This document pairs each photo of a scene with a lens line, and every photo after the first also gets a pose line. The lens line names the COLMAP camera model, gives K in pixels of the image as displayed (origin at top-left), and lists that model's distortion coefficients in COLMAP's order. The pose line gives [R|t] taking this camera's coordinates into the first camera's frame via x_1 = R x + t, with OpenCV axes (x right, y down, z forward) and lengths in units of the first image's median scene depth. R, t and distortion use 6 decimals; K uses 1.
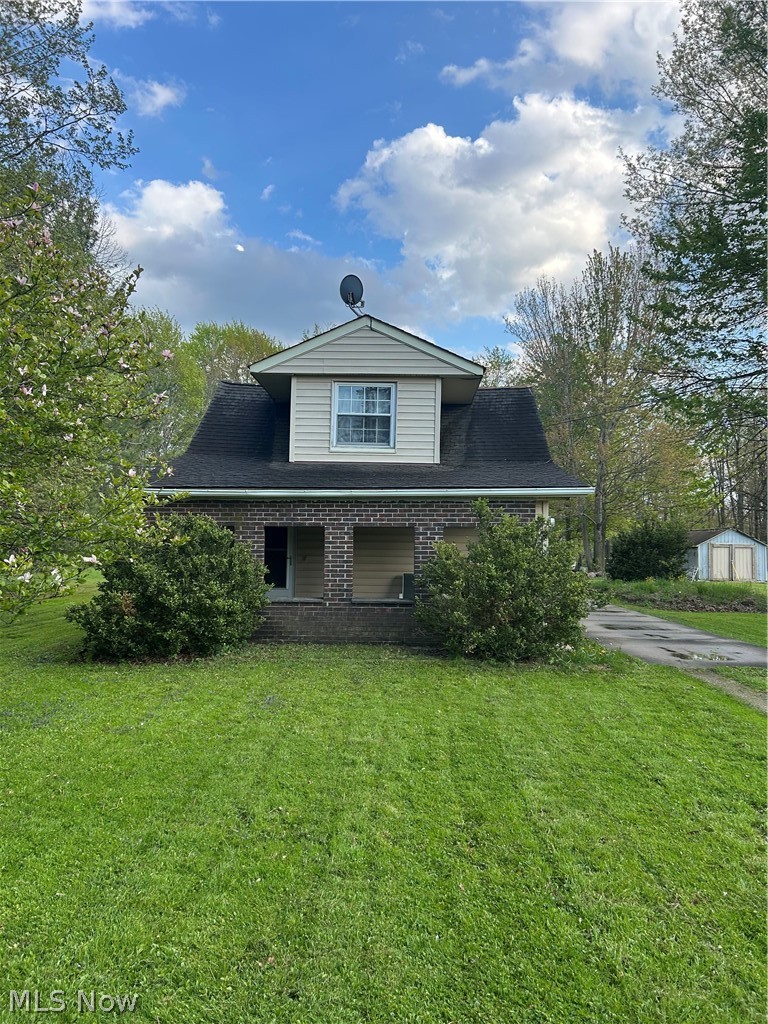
lens RADIAL K [[775.2, 0, 384.0], [0, 775.2, 512.0], [0, 0, 1]] dist [0.088064, 0.000223]
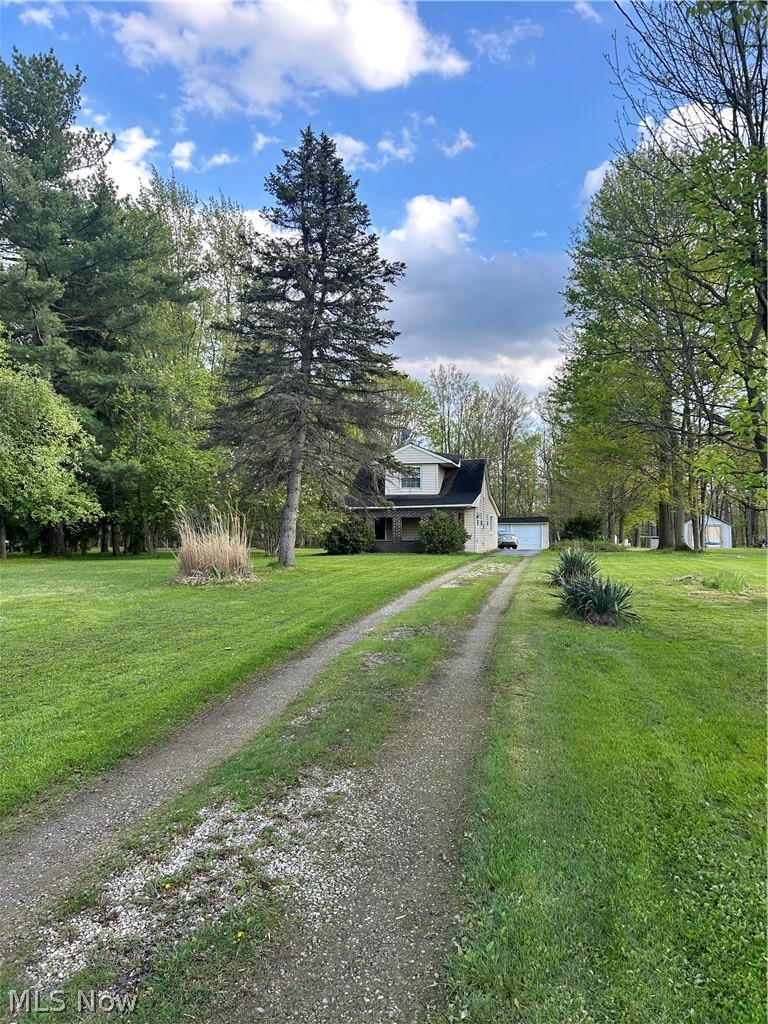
lens RADIAL K [[775.2, 0, 384.0], [0, 775.2, 512.0], [0, 0, 1]] dist [0.088064, 0.000223]
pose [[0.978447, -0.021391, -0.205386, 0.523013], [0.023717, 0.999679, 0.008870, -0.032360], [0.205130, -0.013550, 0.978641, -2.047988]]
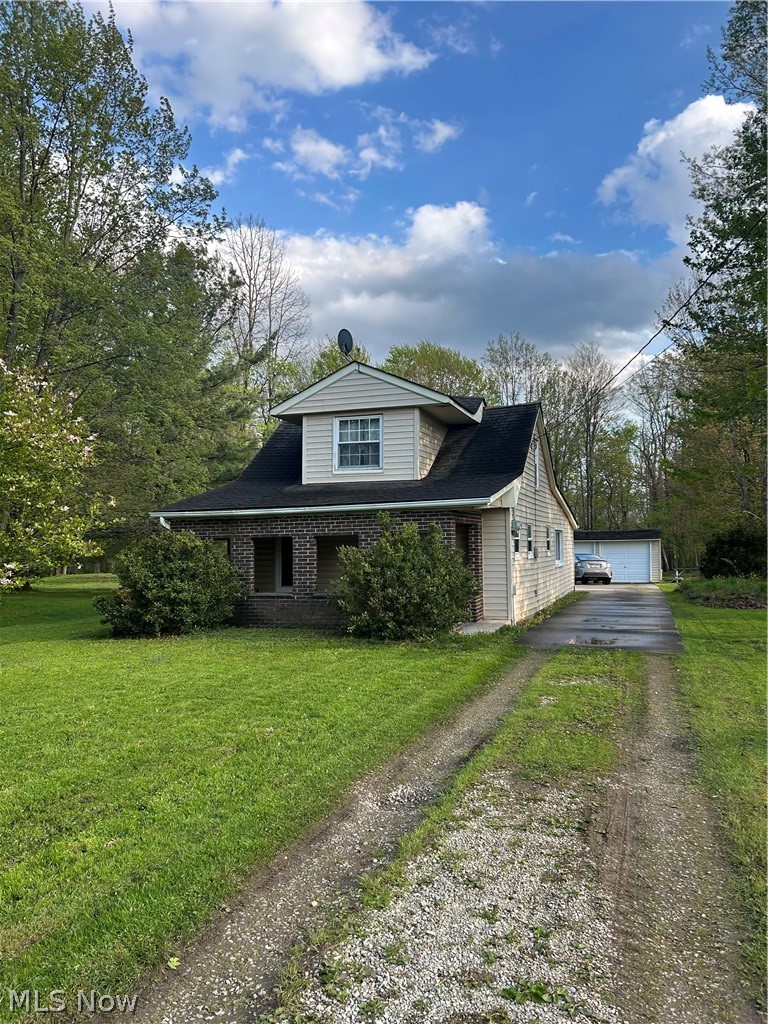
lens RADIAL K [[775.2, 0, 384.0], [0, 775.2, 512.0], [0, 0, 1]] dist [0.088064, 0.000223]
pose [[0.950383, -0.038995, -0.308627, 0.441428], [0.036738, 0.999239, -0.013122, 0.000261], [0.308904, 0.001133, 0.951093, -0.160153]]
